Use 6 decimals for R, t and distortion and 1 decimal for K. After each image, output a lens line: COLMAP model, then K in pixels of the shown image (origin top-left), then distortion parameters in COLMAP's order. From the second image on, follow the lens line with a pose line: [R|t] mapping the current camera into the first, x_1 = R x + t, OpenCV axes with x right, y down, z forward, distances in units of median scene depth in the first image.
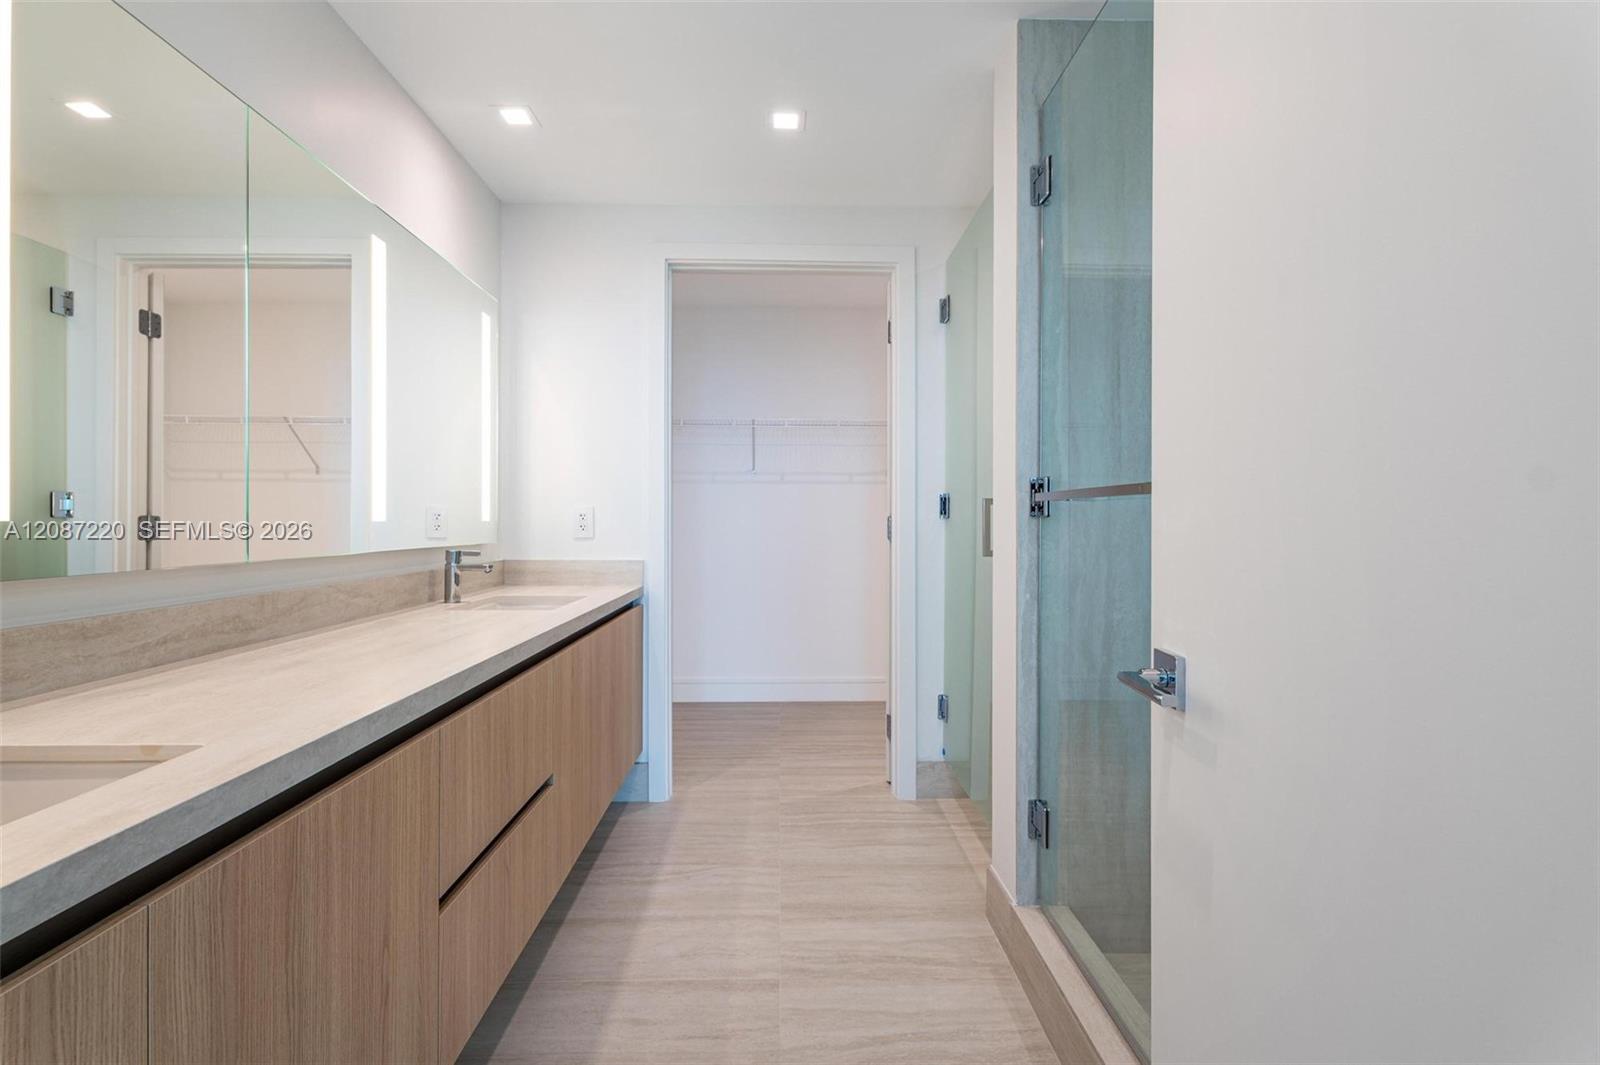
lens RADIAL K [[744.0, 0, 809.9], [0, 744.0, 521.1], [0, 0, 1]] dist [0.001124, -0.000449]
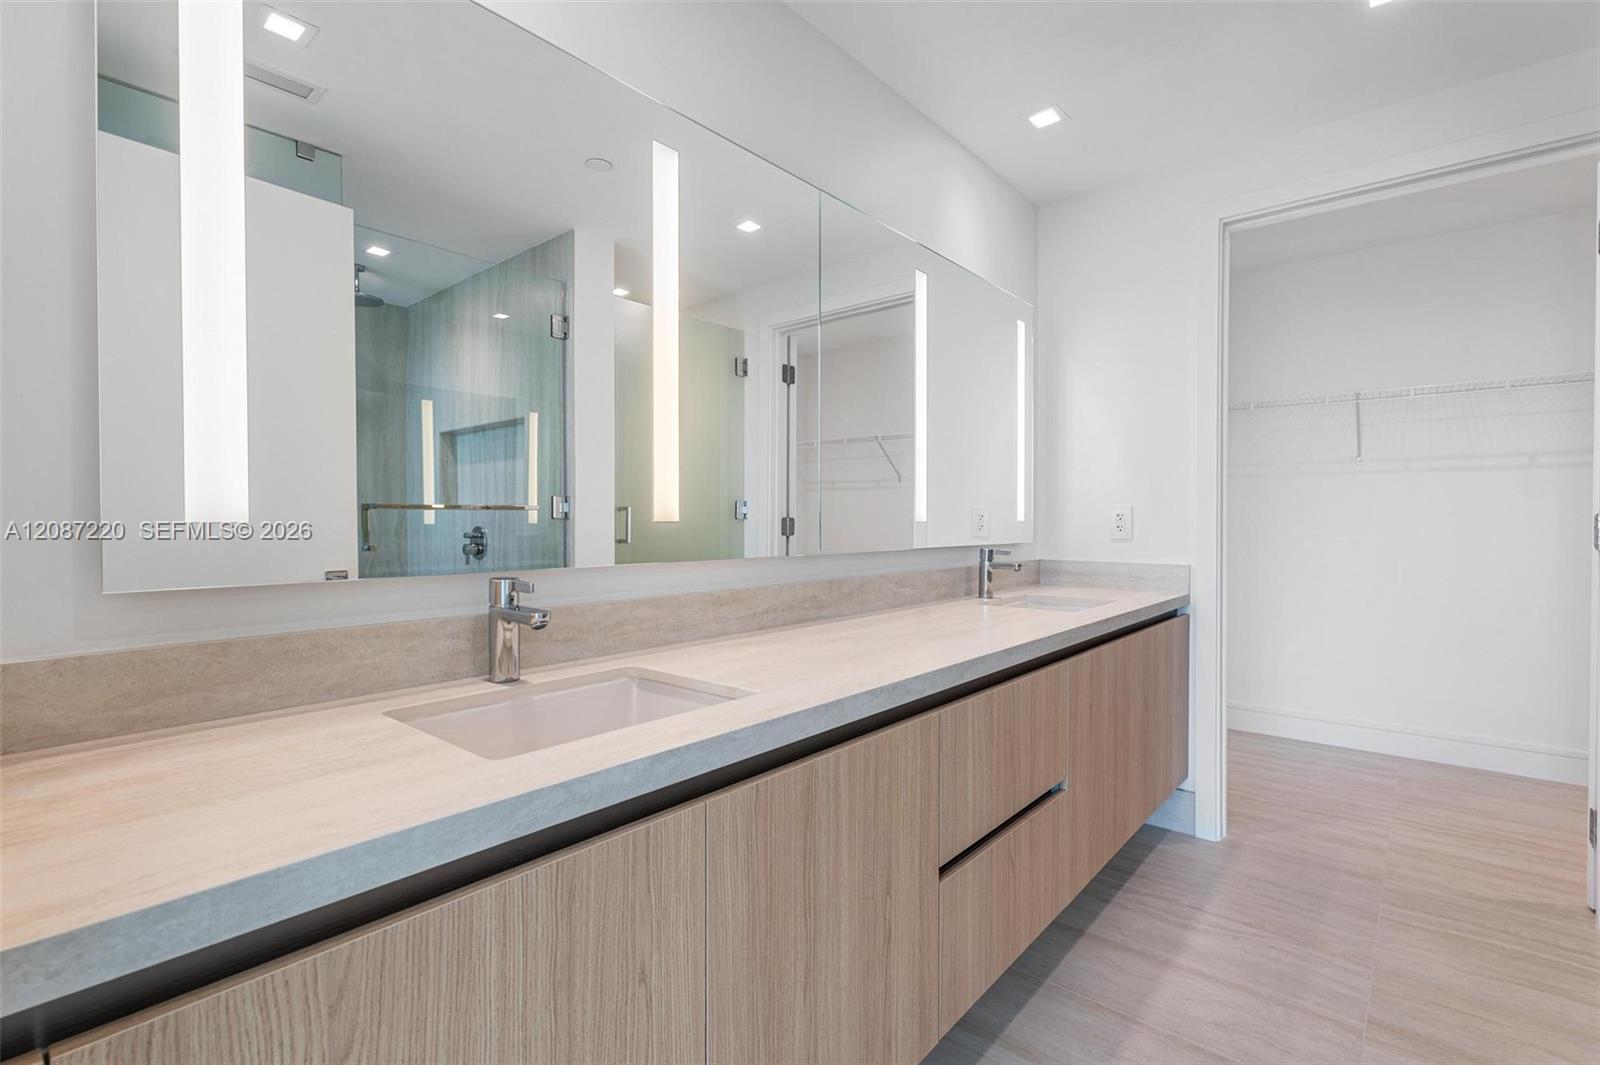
lens RADIAL K [[744.0, 0, 796.0], [0, 744.0, 528.6], [0, 0, 1]] dist [0.001124, -0.000449]
pose [[0.734268, 0.006157, -0.678832, 0.045812], [0.000422, 0.999955, 0.009526, -0.000031], [0.678860, -0.007281, 0.734232, 0.032184]]
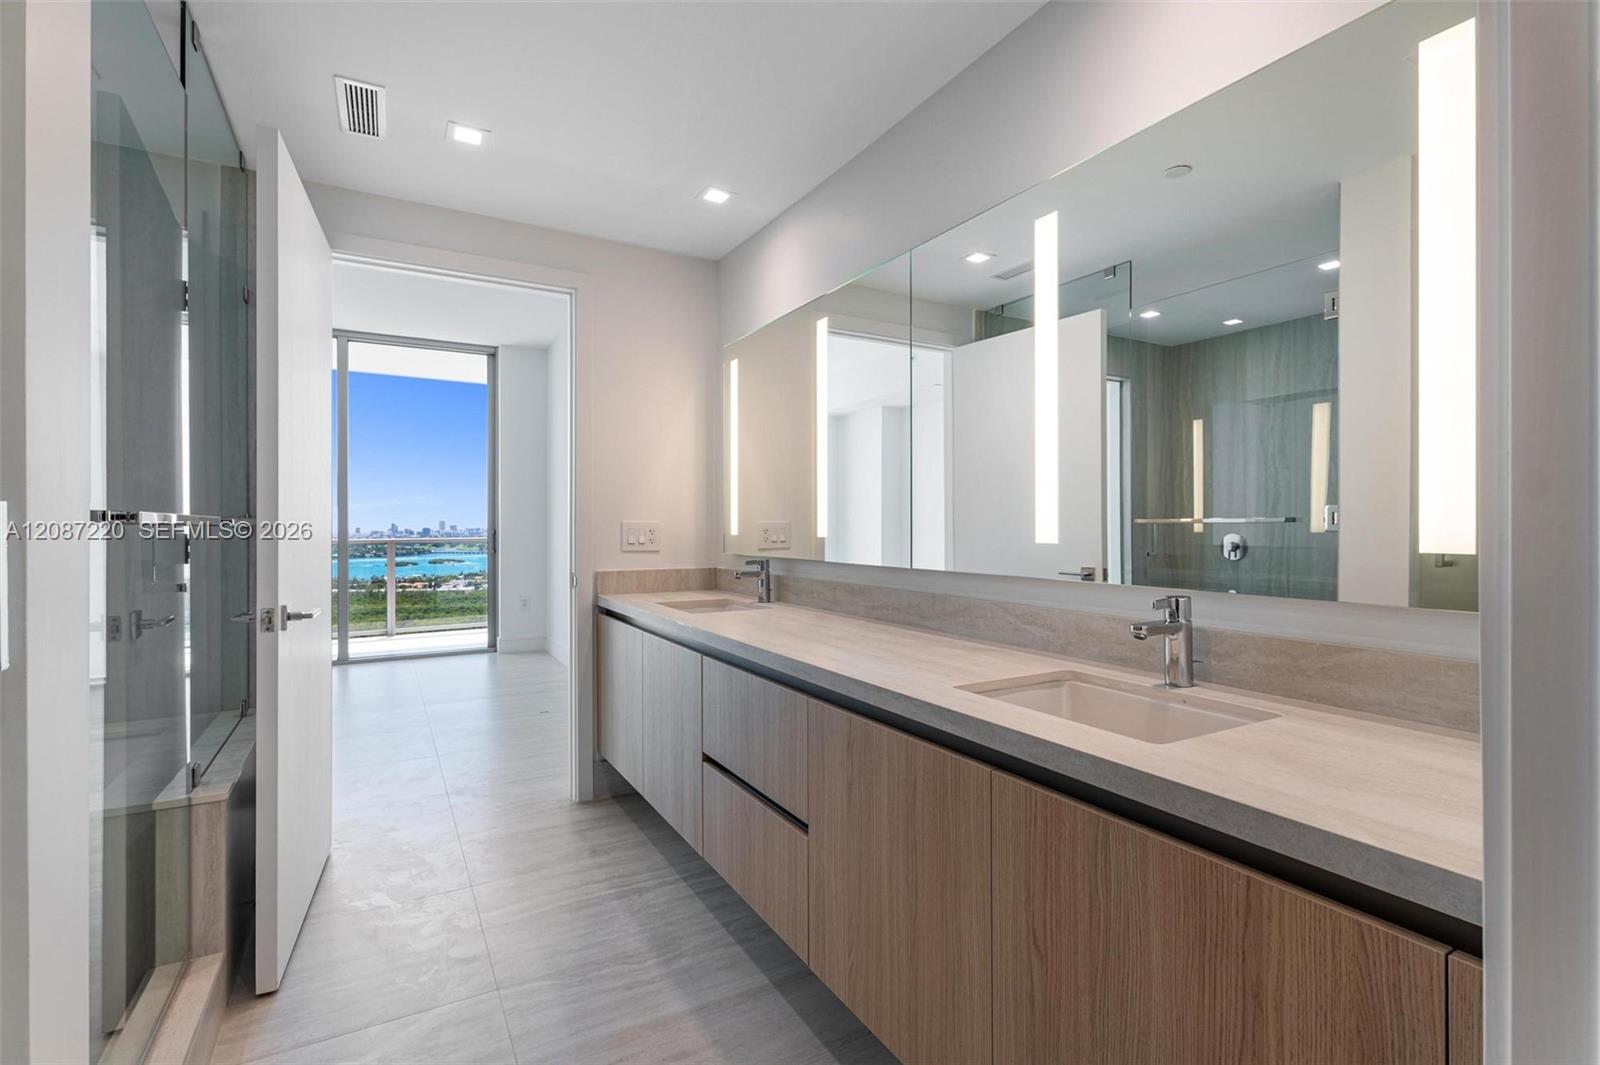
lens RADIAL K [[744.0, 0, 783.7], [0, 744.0, 527.3], [0, 0, 1]] dist [0.001124, -0.000449]
pose [[-0.900344, 0.010549, -0.435052, 0.052714], [0.008814, 0.999943, 0.006005, -0.021692], [0.435091, 0.001572, -0.900385, 1.443594]]
